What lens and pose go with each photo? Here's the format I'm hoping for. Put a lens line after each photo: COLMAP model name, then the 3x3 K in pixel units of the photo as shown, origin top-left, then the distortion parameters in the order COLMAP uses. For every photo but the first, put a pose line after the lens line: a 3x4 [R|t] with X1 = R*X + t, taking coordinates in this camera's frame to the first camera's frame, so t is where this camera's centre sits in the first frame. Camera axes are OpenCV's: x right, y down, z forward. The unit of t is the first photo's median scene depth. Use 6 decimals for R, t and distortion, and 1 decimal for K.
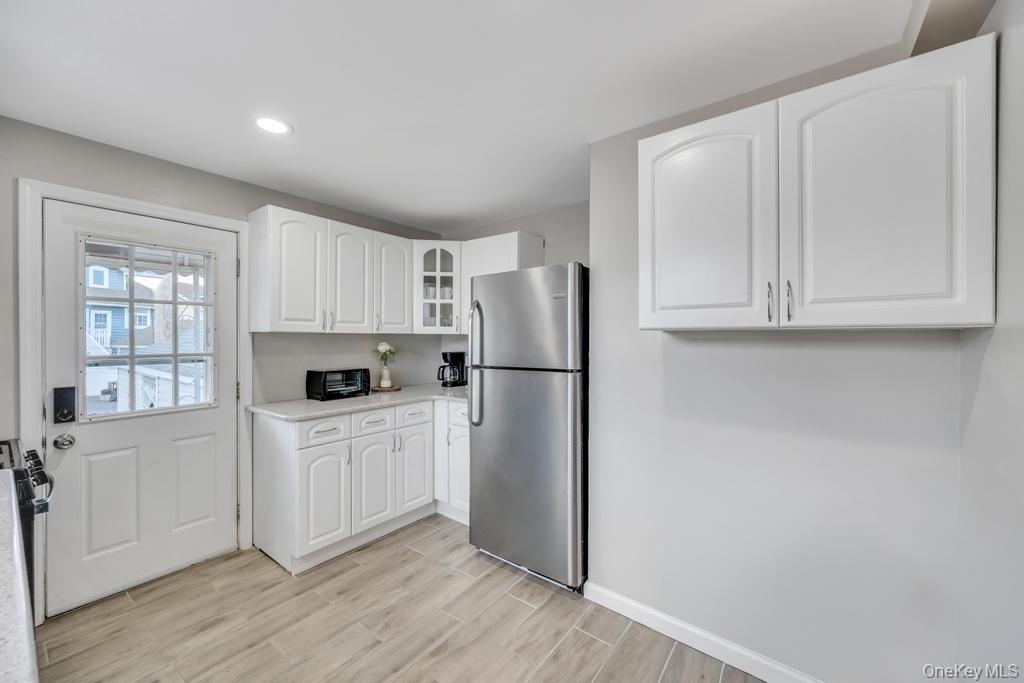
lens RADIAL K [[400.3, 0, 510.9], [0, 400.3, 338.2], [0, 0, 1]] dist [-0.002297, -0.000242]
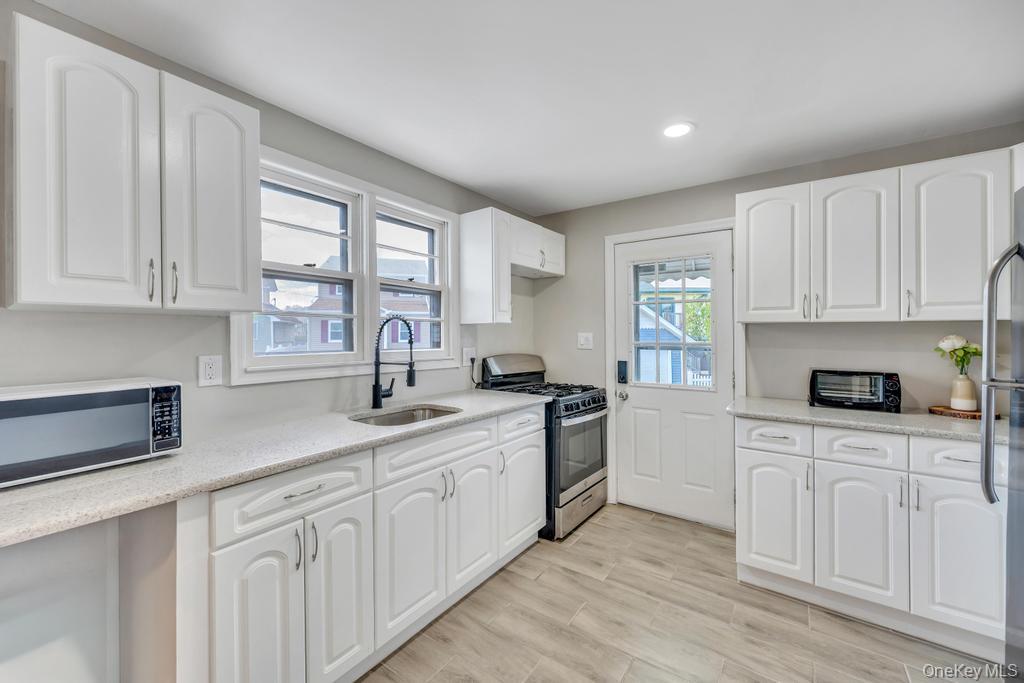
lens RADIAL K [[402.7, 0, 512.2], [0, 402.7, 332.0], [0, 0, 1]] dist [-0.001599, -0.000304]
pose [[0.034315, -0.005702, -0.999395, 0.377880], [-0.002590, 0.999980, -0.005795, 0.014826], [0.999408, 0.002787, 0.034300, 0.416724]]
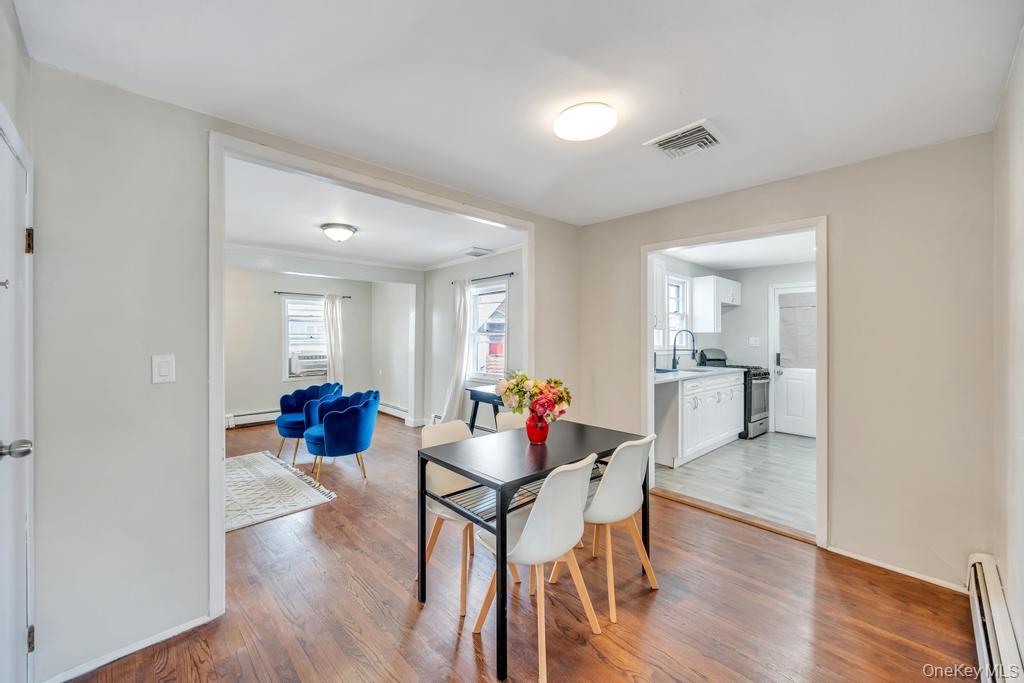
lens RADIAL K [[402.7, 0, 512.2], [0, 402.7, 332.0], [0, 0, 1]] dist [-0.001599, -0.000304]
pose [[-0.163513, -0.012664, -0.986460, 1.710517], [-0.015305, 0.999830, -0.010299, 0.022318], [0.986422, 0.013414, -0.163679, -0.360051]]
